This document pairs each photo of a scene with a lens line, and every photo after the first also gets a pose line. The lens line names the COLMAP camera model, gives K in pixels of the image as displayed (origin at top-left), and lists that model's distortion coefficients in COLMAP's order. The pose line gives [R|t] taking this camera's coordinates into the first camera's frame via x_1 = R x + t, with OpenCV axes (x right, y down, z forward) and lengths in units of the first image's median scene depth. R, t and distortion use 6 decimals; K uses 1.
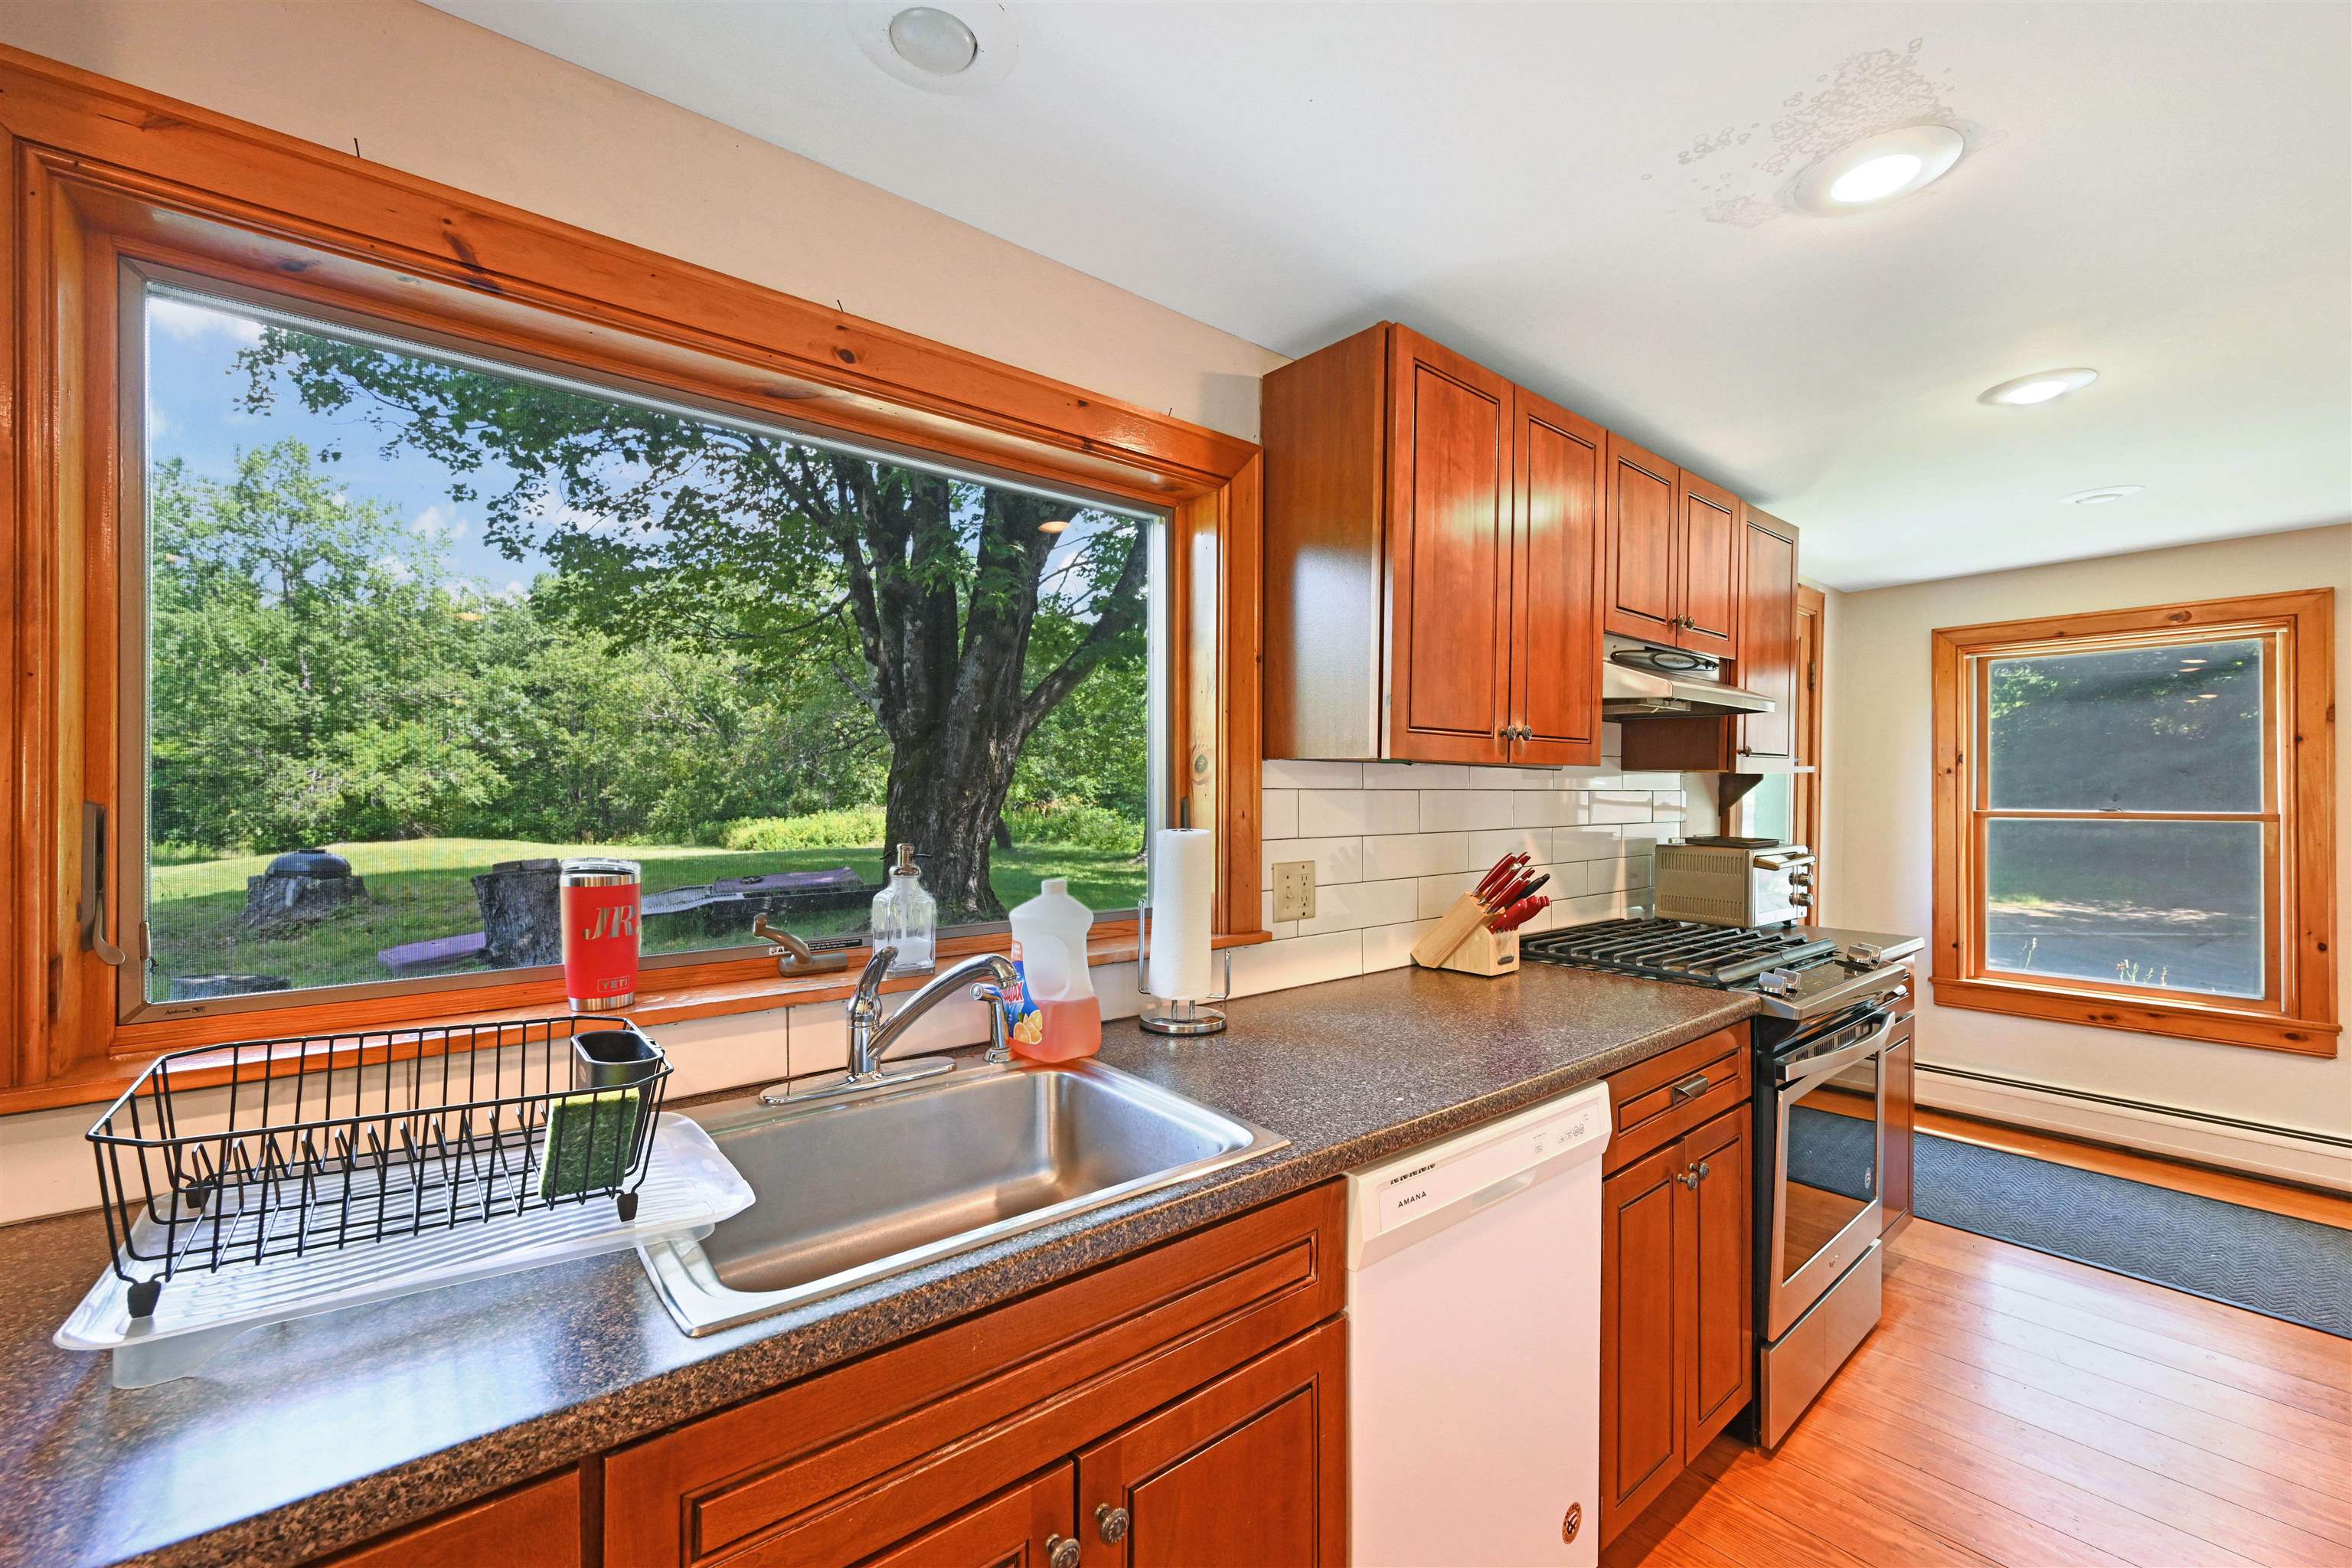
lens RADIAL K [[949.6, 0, 1182.1], [0, 949.6, 792.0], [0, 0, 1]] dist [-0.002212, 0.000501]
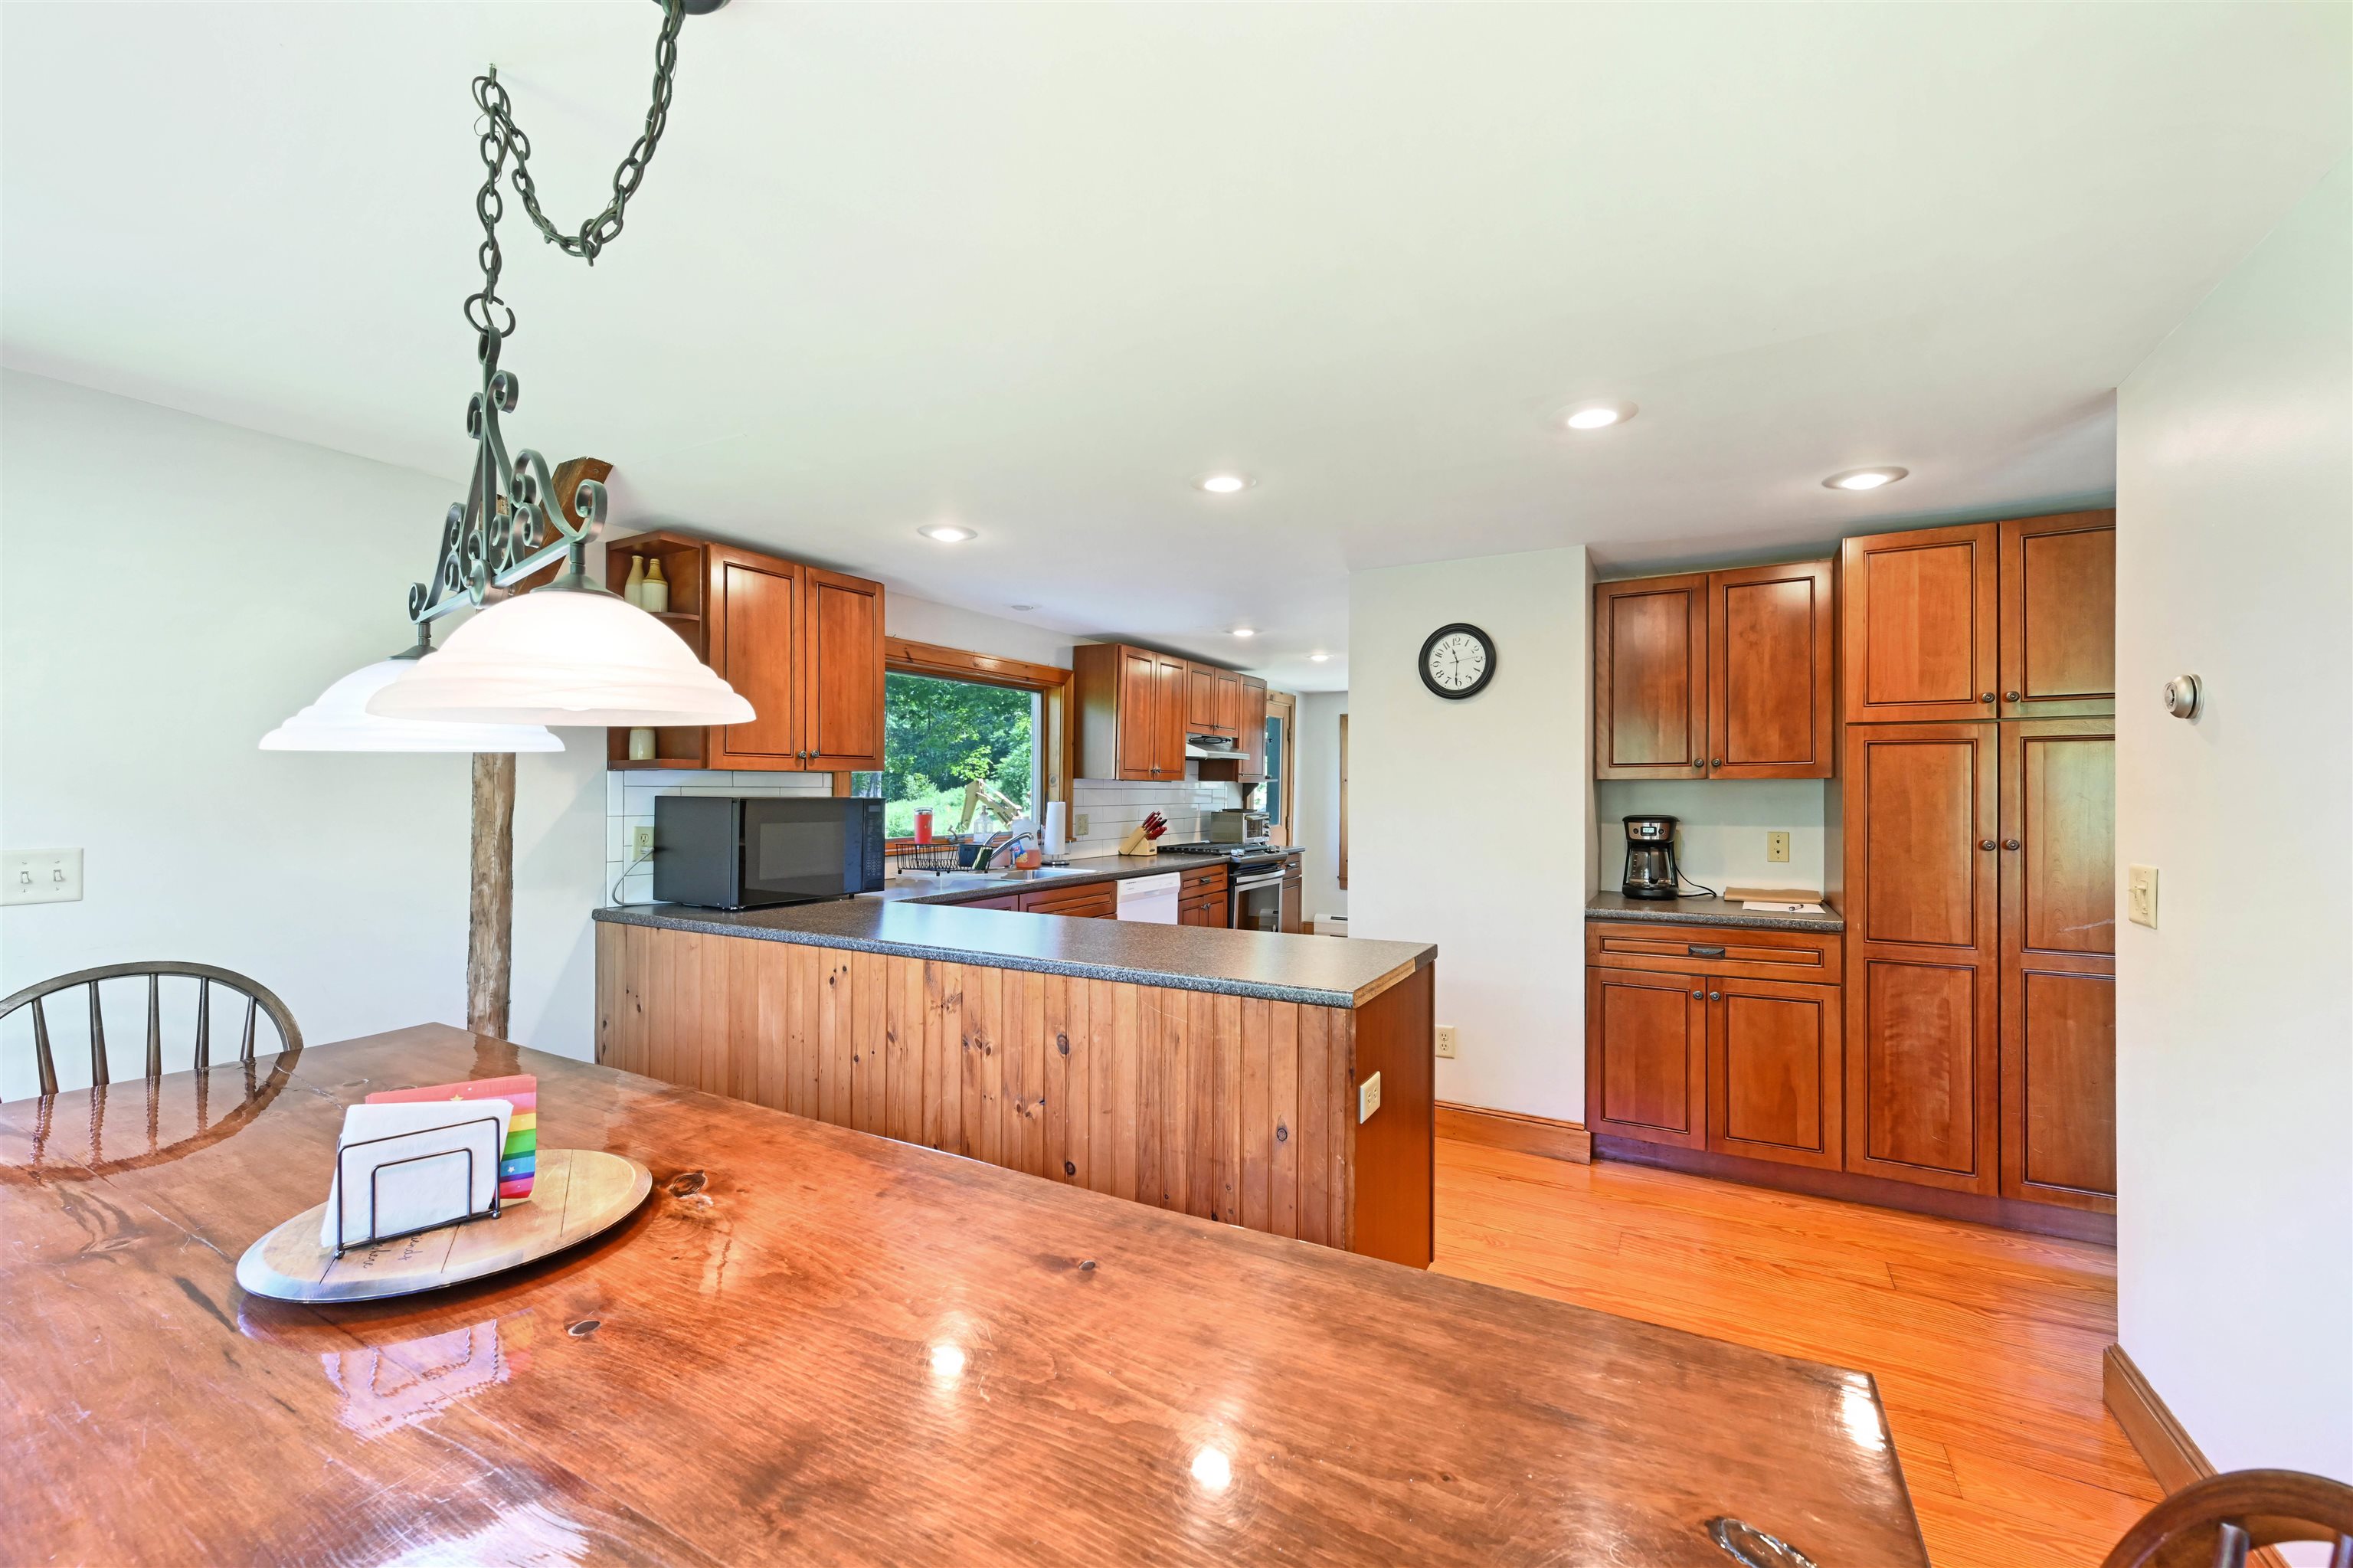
lens RADIAL K [[950.0, 0, 1188.8], [0, 950.0, 775.7], [0, 0, 1]] dist [-0.002212, 0.000501]
pose [[0.931893, 0.008081, 0.362644, -0.568002], [-0.004193, 0.999925, -0.011507, -0.009893], [-0.362710, 0.009203, 0.931857, -1.627765]]
